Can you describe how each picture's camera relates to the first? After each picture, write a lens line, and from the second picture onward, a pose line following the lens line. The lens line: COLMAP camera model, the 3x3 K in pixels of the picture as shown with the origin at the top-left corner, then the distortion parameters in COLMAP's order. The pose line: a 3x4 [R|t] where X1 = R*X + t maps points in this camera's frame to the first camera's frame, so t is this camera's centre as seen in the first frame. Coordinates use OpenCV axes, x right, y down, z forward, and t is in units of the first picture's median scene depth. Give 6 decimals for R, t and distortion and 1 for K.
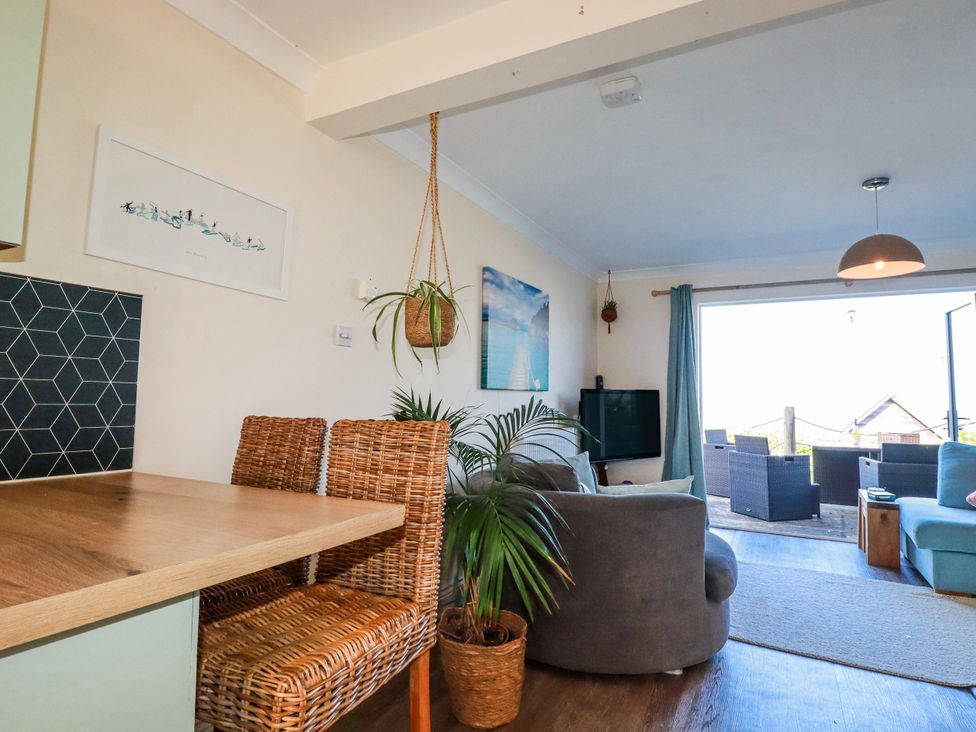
lens RADIAL K [[548.5, 0, 490.2], [0, 548.5, 358.5], [0, 0, 1]] dist [-0.003845, -0.001912]
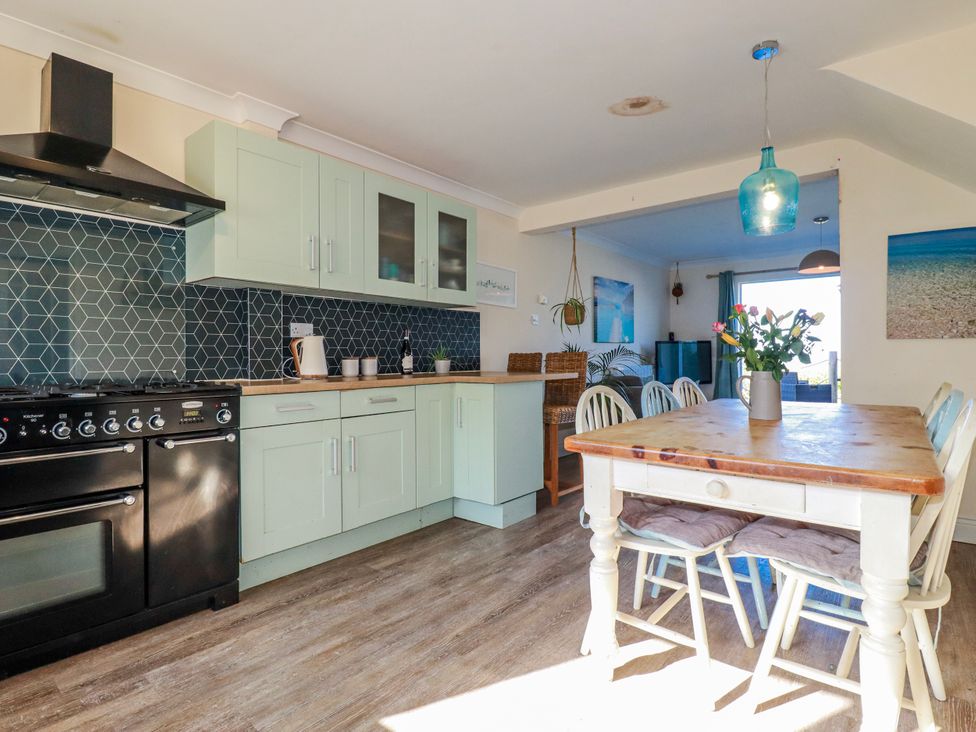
lens RADIAL K [[509.9, 0, 489.0], [0, 509.9, 358.8], [0, 0, 1]] dist [-0.001489, -0.000911]
pose [[0.978254, -0.019310, -0.206508, -0.008497], [0.035881, 0.996400, 0.076804, -0.030578], [0.204282, -0.082544, 0.975426, -0.685823]]
